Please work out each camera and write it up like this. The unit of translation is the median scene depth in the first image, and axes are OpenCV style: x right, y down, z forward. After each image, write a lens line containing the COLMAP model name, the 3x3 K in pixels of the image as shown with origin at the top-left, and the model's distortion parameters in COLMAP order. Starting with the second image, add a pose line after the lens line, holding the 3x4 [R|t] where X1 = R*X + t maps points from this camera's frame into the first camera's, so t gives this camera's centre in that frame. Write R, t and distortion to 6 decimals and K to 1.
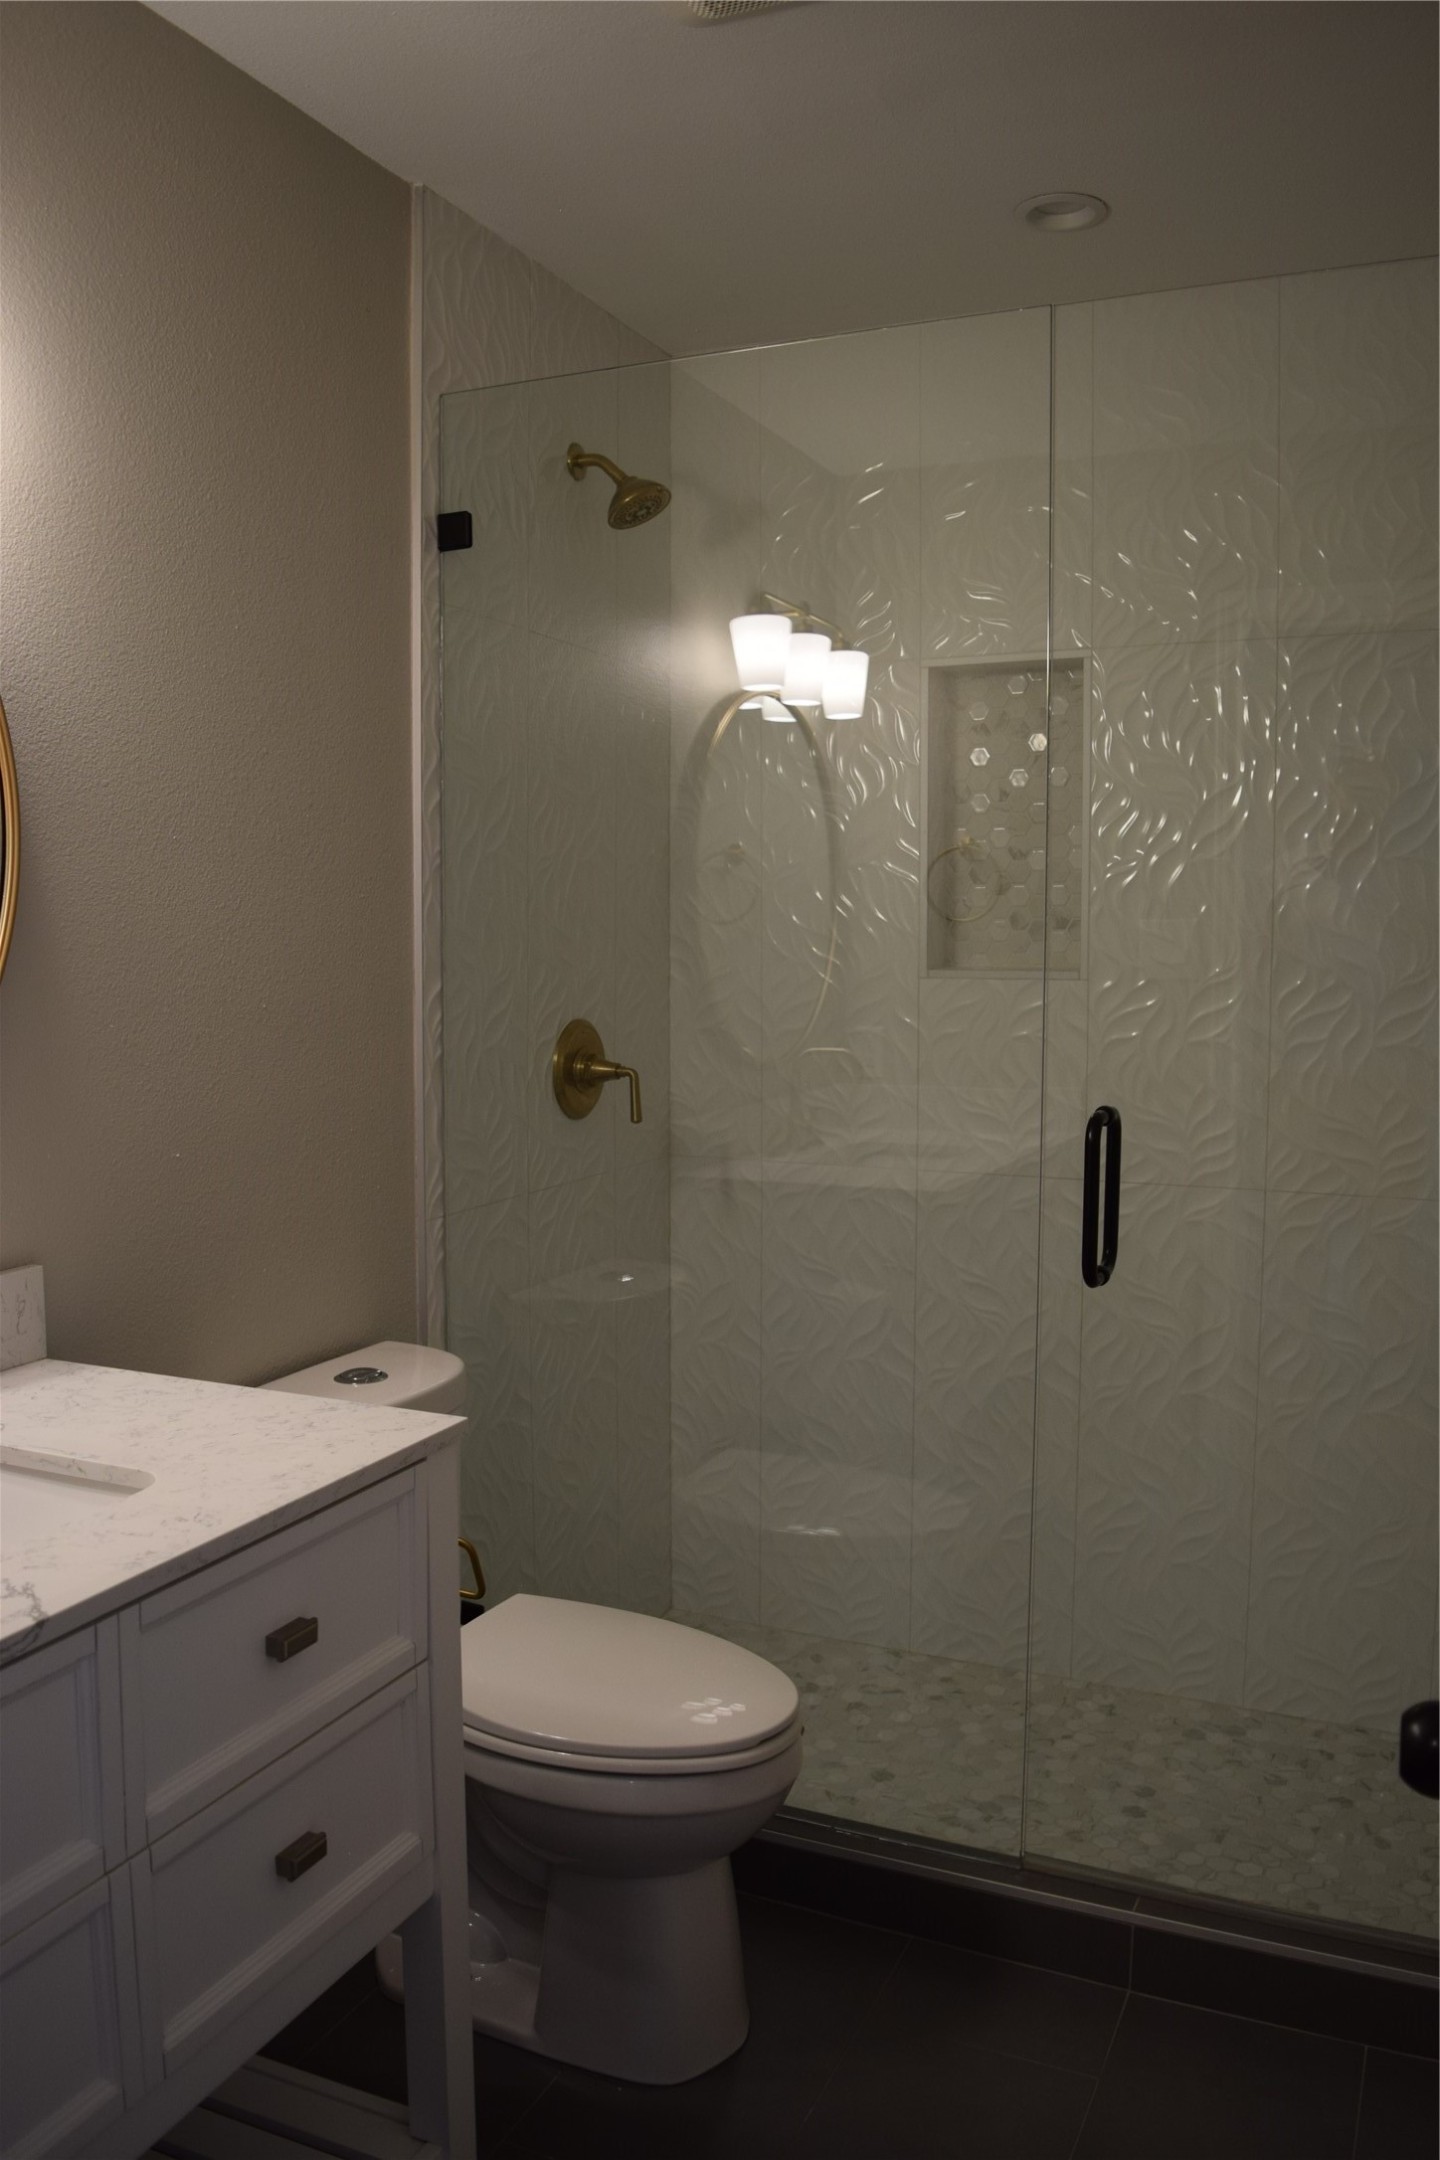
lens RADIAL K [[1700.8, 0, 720.0], [0, 1700.8, 1080.0], [0, 0, 1]] dist [-0.094855, 0.022400]
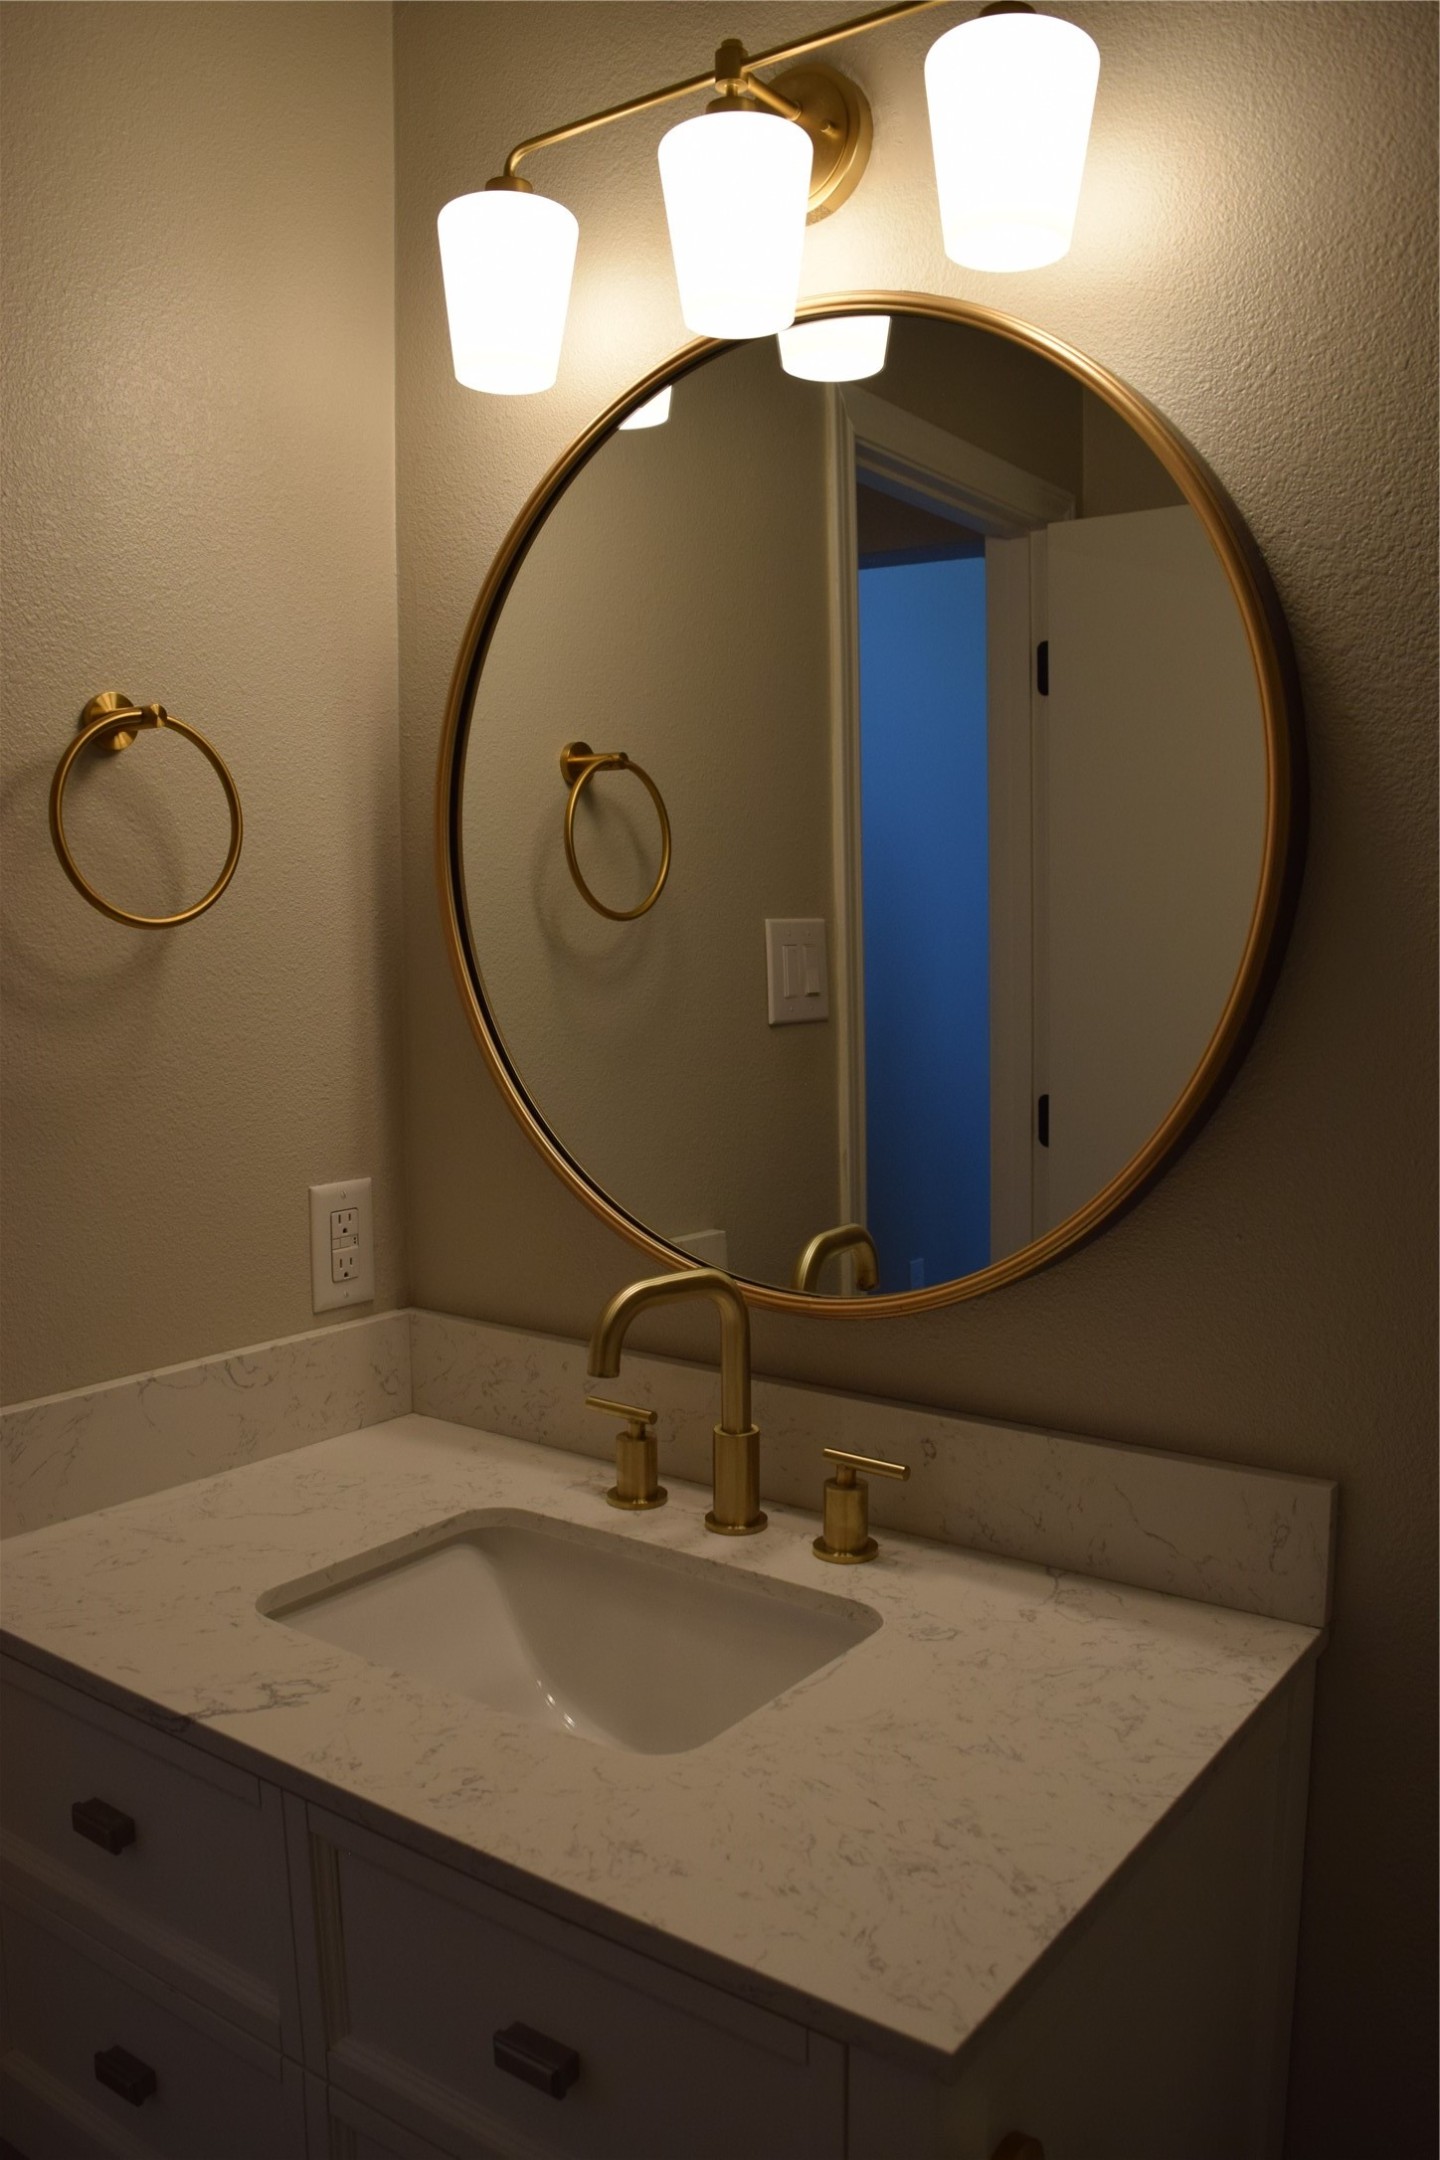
lens RADIAL K [[1700.8, 0, 720.0], [0, 1700.8, 1080.0], [0, 0, 1]] dist [-0.094855, 0.022400]
pose [[-0.216165, 0.084114, -0.972727, 0.347200], [-0.080886, 0.991314, 0.103697, -0.125550], [0.973000, 0.101096, -0.207484, 1.294938]]
